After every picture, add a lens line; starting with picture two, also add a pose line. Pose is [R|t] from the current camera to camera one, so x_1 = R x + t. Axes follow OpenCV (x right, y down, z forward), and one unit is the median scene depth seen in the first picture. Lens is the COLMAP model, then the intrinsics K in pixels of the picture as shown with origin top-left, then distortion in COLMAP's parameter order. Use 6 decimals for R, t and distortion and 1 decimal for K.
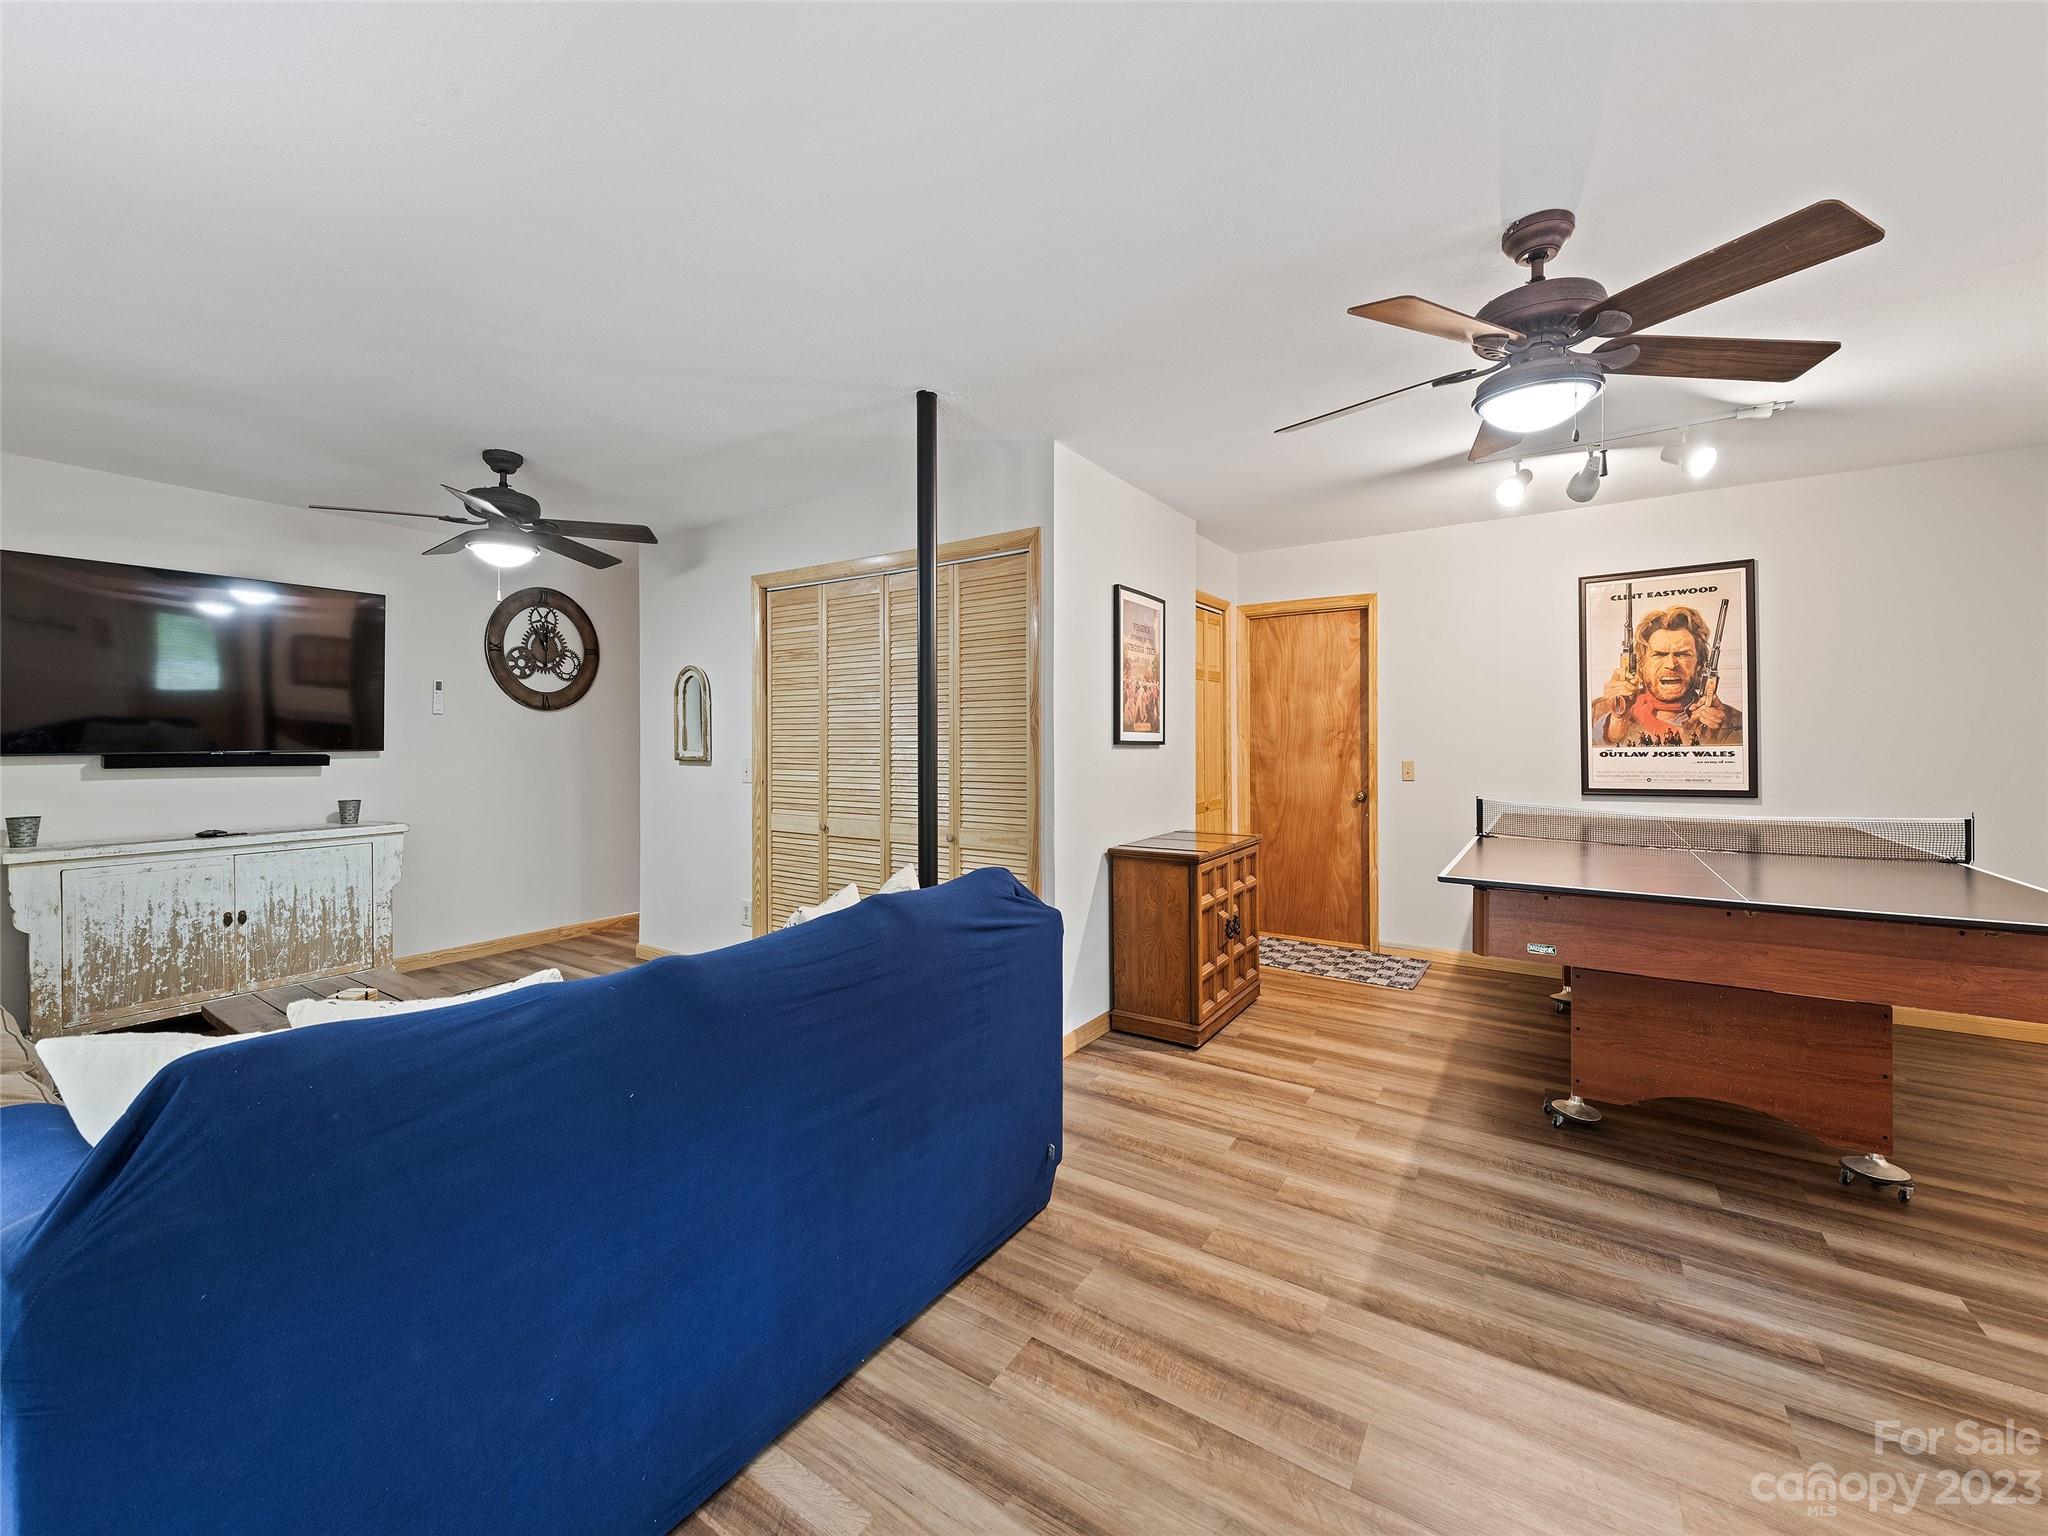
lens RADIAL K [[803.1, 0, 1034.2], [0, 803.1, 737.0], [0, 0, 1]] dist [0.009639, -0.001884]
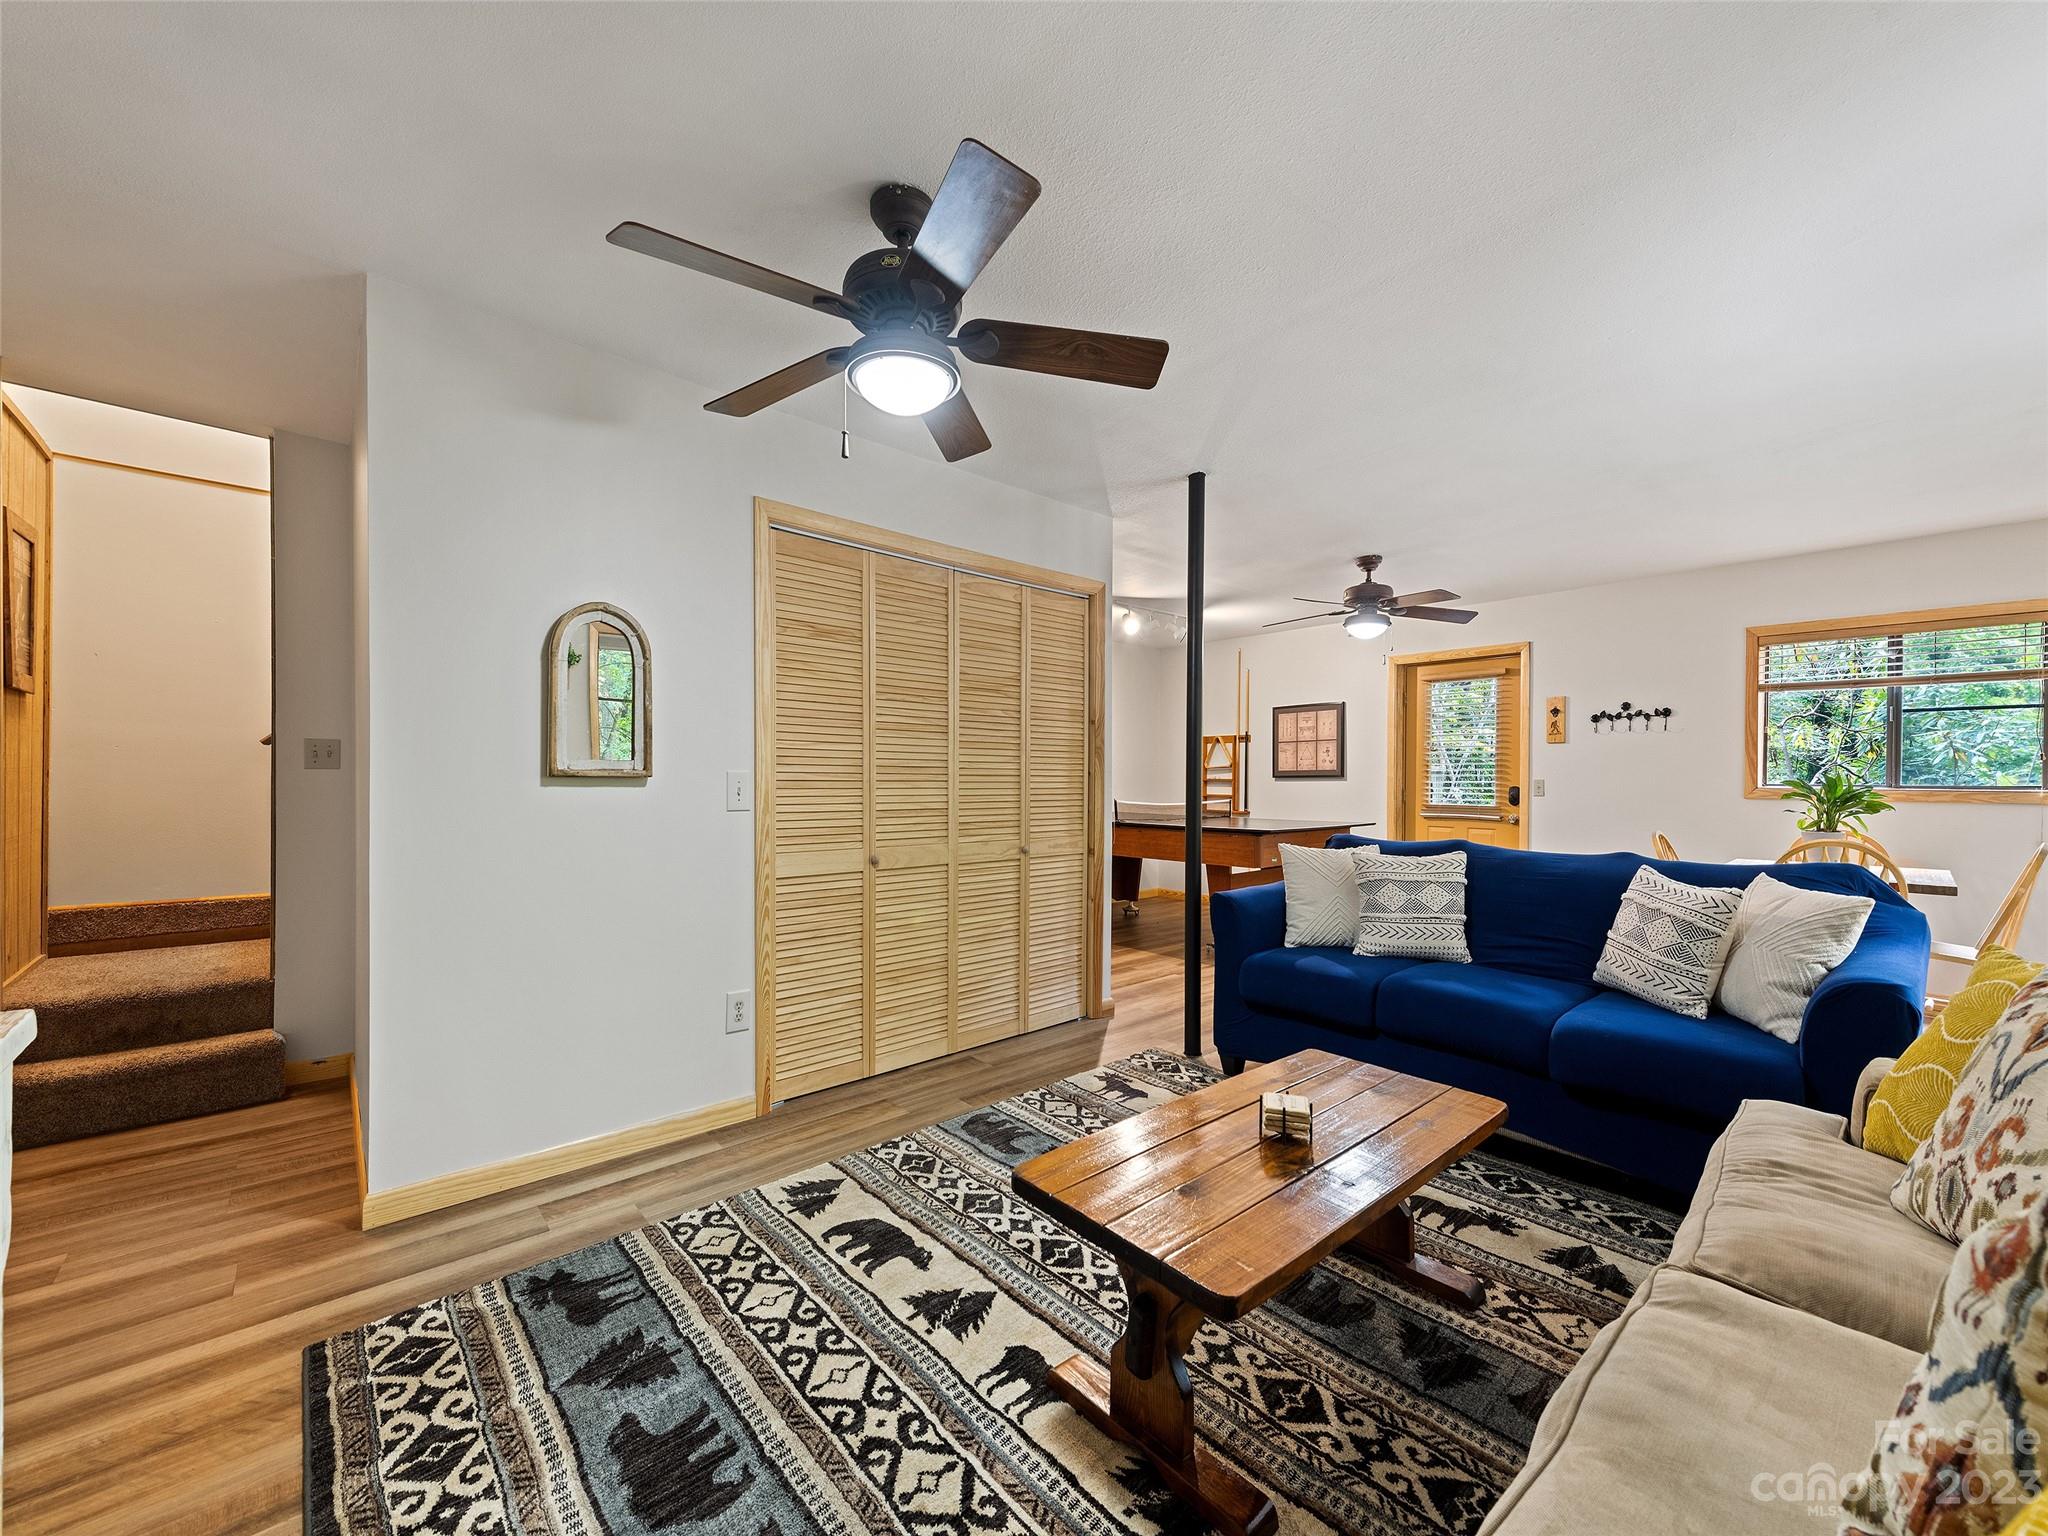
lens RADIAL K [[803.1, 0, 1023.8], [0, 803.1, 786.7], [0, 0, 1]] dist [0.009639, -0.001884]
pose [[0.255452, -0.003049, 0.966817, -1.090667], [-0.008768, 0.999947, 0.005470, 0.037853], [-0.966782, -0.009874, 0.255412, 0.722730]]
